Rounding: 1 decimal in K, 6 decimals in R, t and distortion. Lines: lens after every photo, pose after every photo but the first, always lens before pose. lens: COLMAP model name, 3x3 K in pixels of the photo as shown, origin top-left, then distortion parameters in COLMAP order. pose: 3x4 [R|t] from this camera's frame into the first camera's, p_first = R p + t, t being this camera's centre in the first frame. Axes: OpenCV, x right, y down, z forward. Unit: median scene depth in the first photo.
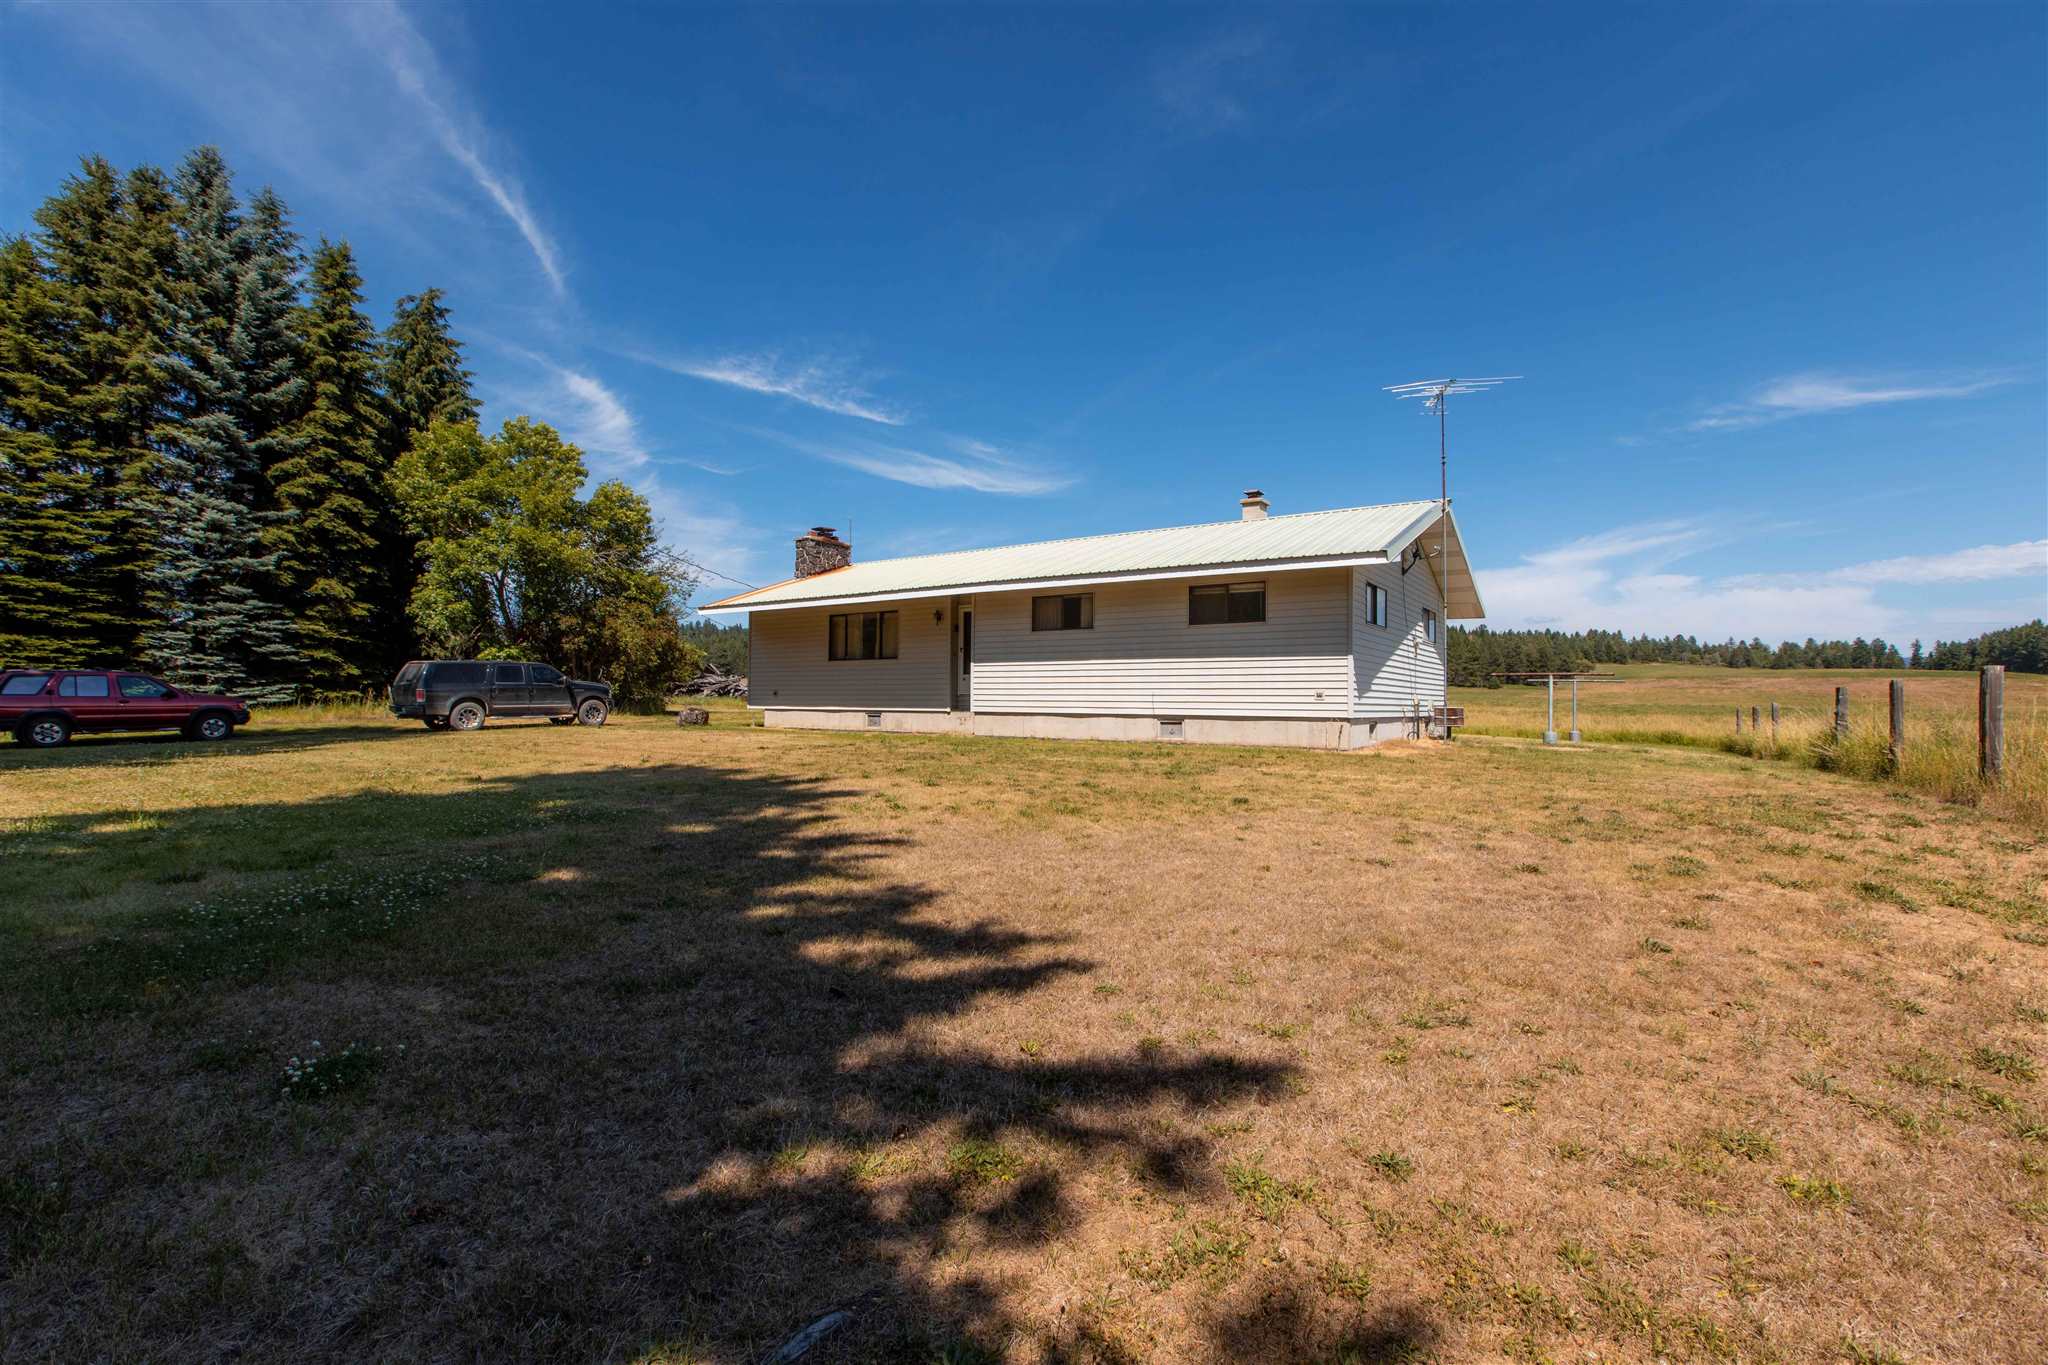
lens RADIAL K [[901.8, 0, 1024.0], [0, 901.8, 682.5], [0, 0, 1]] dist [-0.002608, -0.000742]
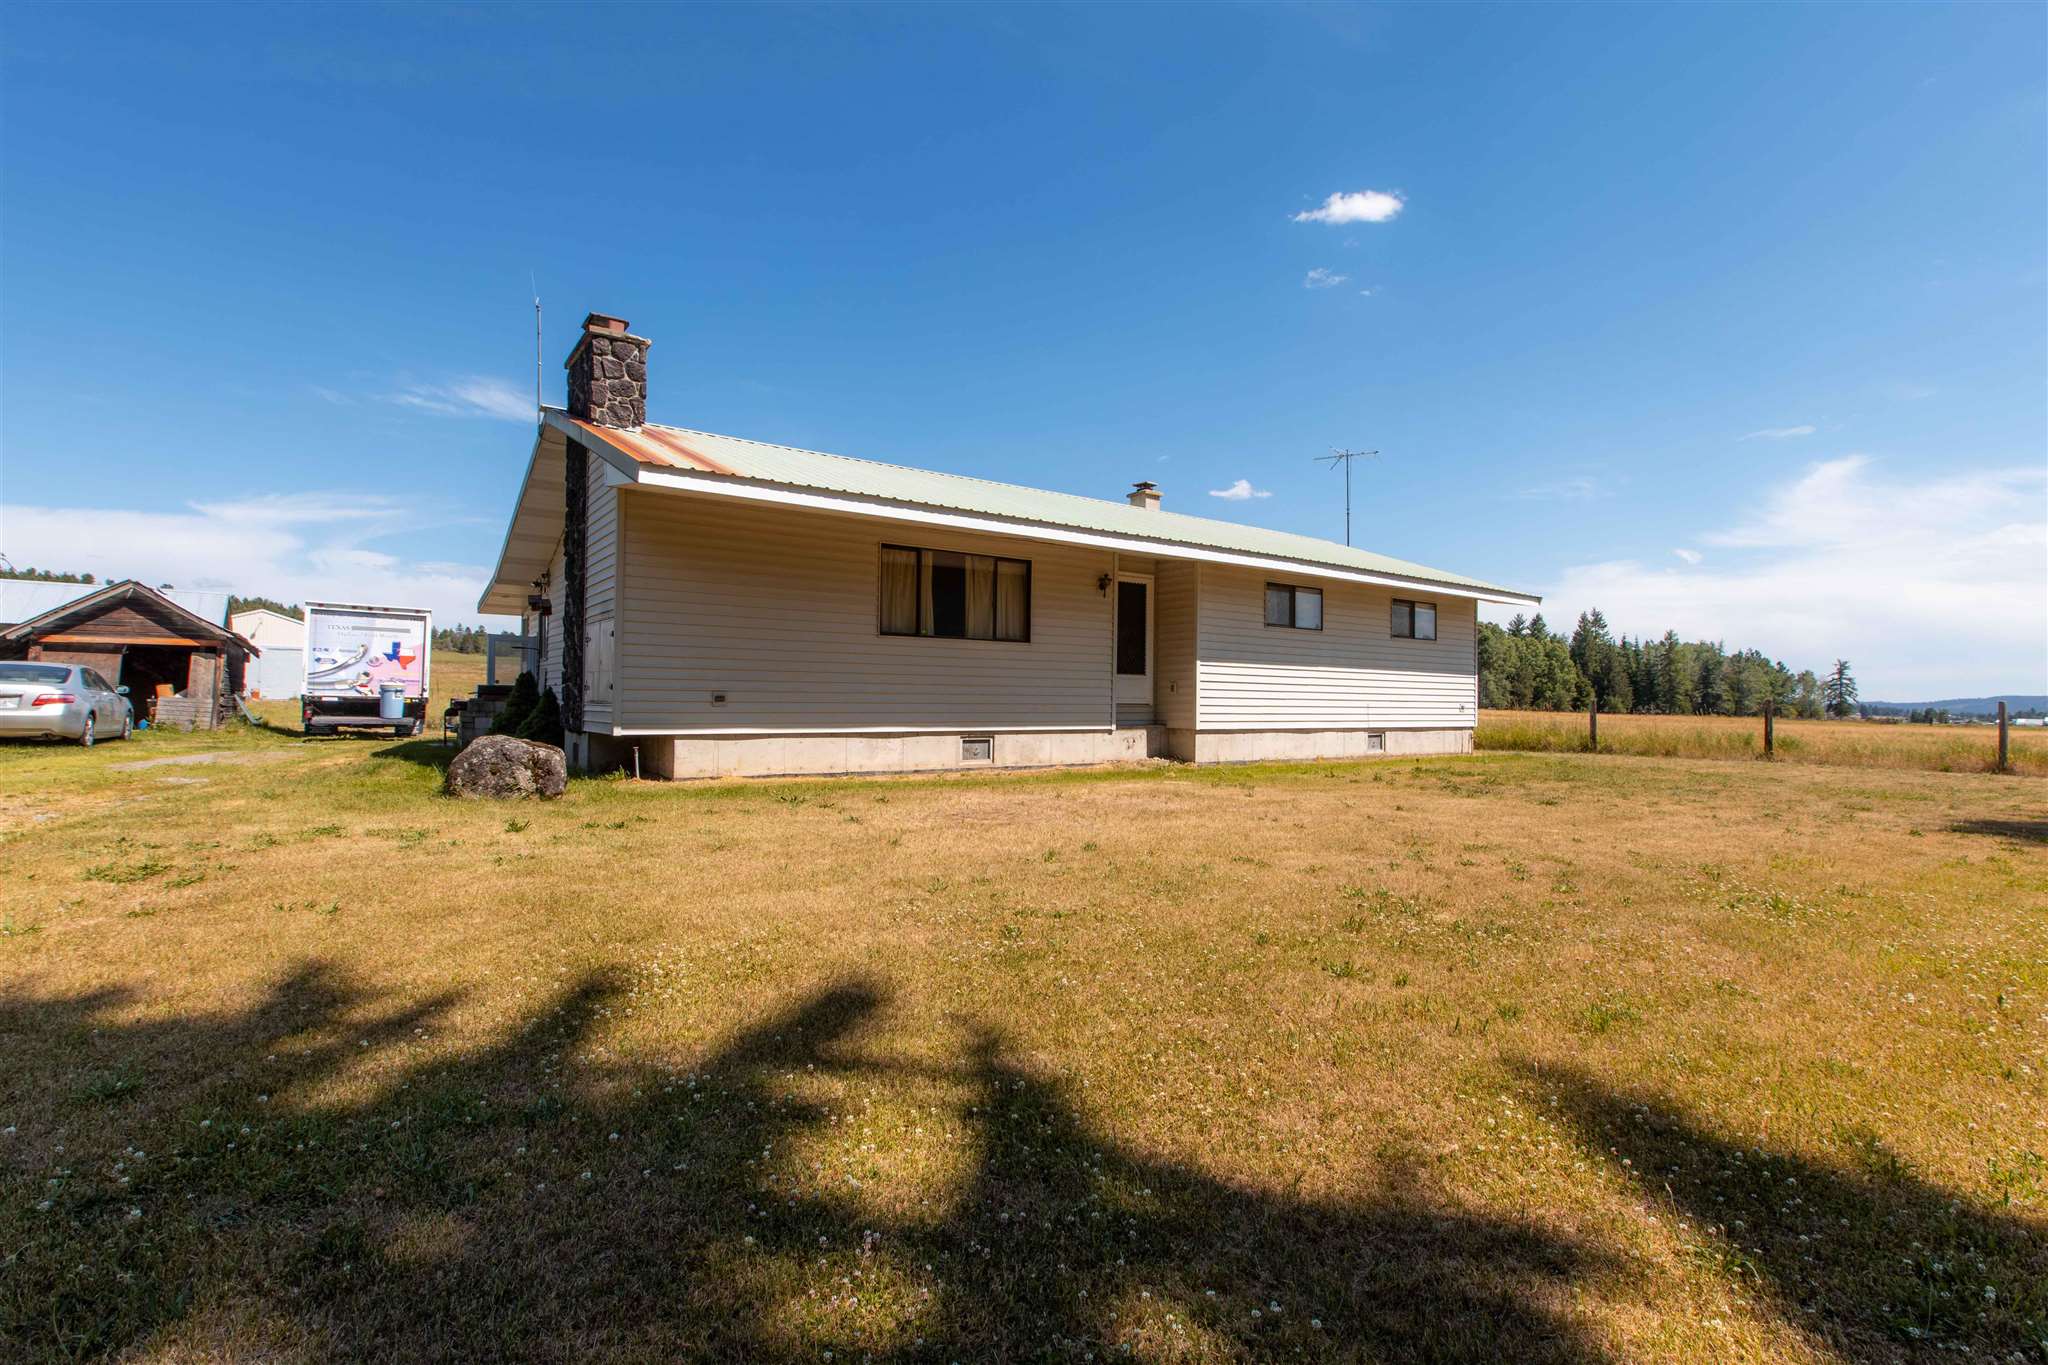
lens RADIAL K [[954.1, 0, 1024.0], [0, 954.1, 682.5], [0, 0, 1]] dist [0.000558, -0.000529]
pose [[0.336468, 0.012565, 0.941611, -0.552086], [-0.030688, 0.999526, -0.002372, 0.000942], [-0.941195, -0.028098, 0.336694, 0.601170]]
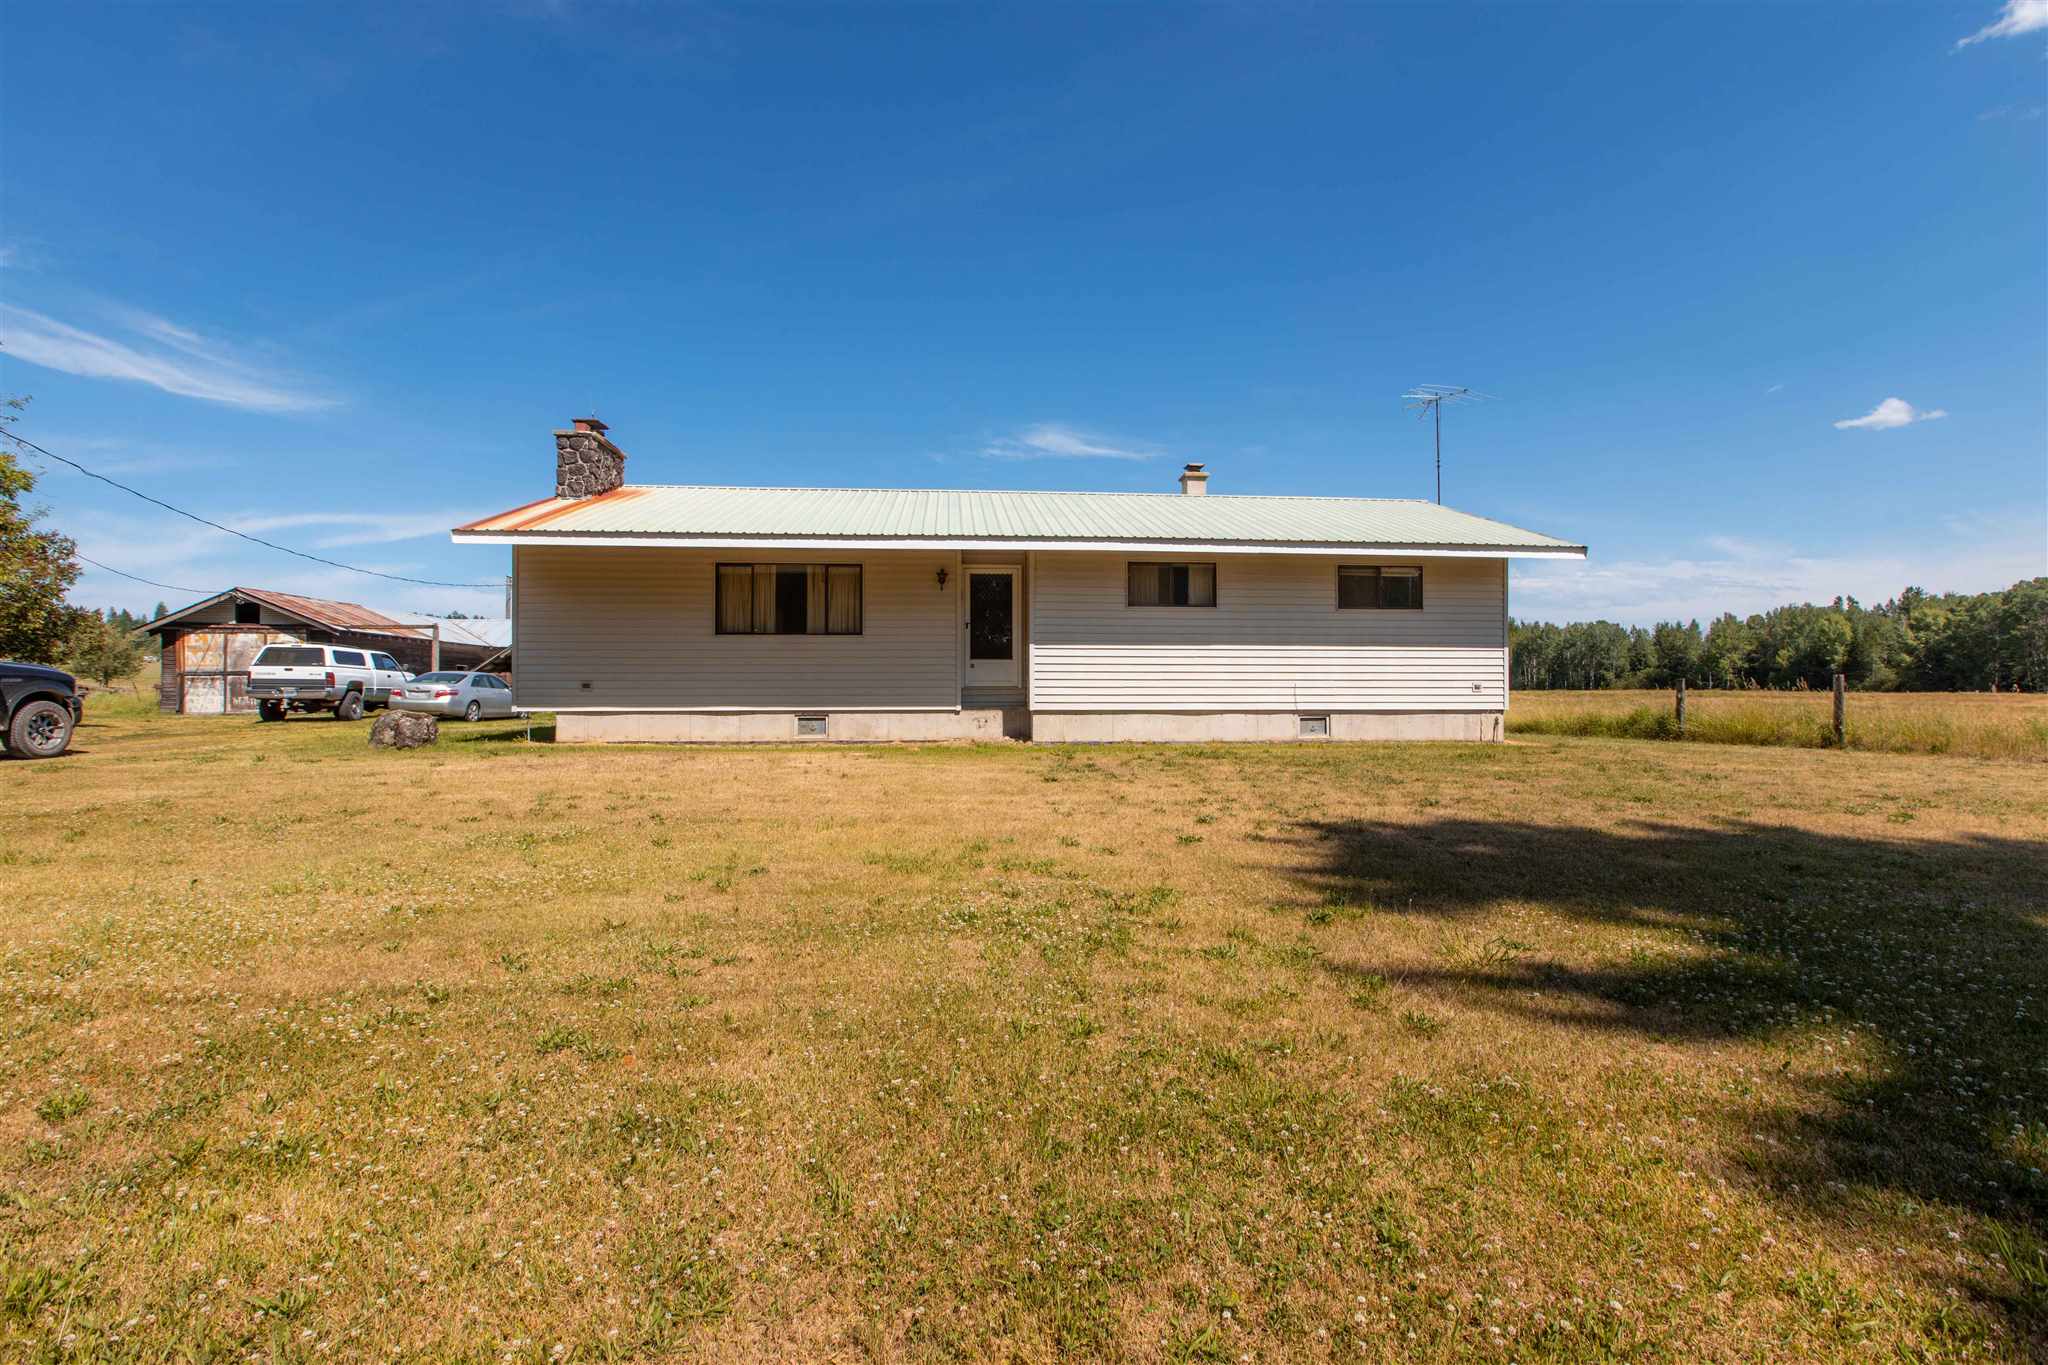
lens RADIAL K [[924.5, 0, 1024.0], [0, 924.5, 682.5], [0, 0, 1]] dist [-0.000655, 0.000013]
pose [[0.775008, -0.002825, 0.631945, -0.370532], [-0.007763, 0.999872, 0.013991, -0.000708], [-0.631904, -0.015749, 0.774887, 0.285988]]
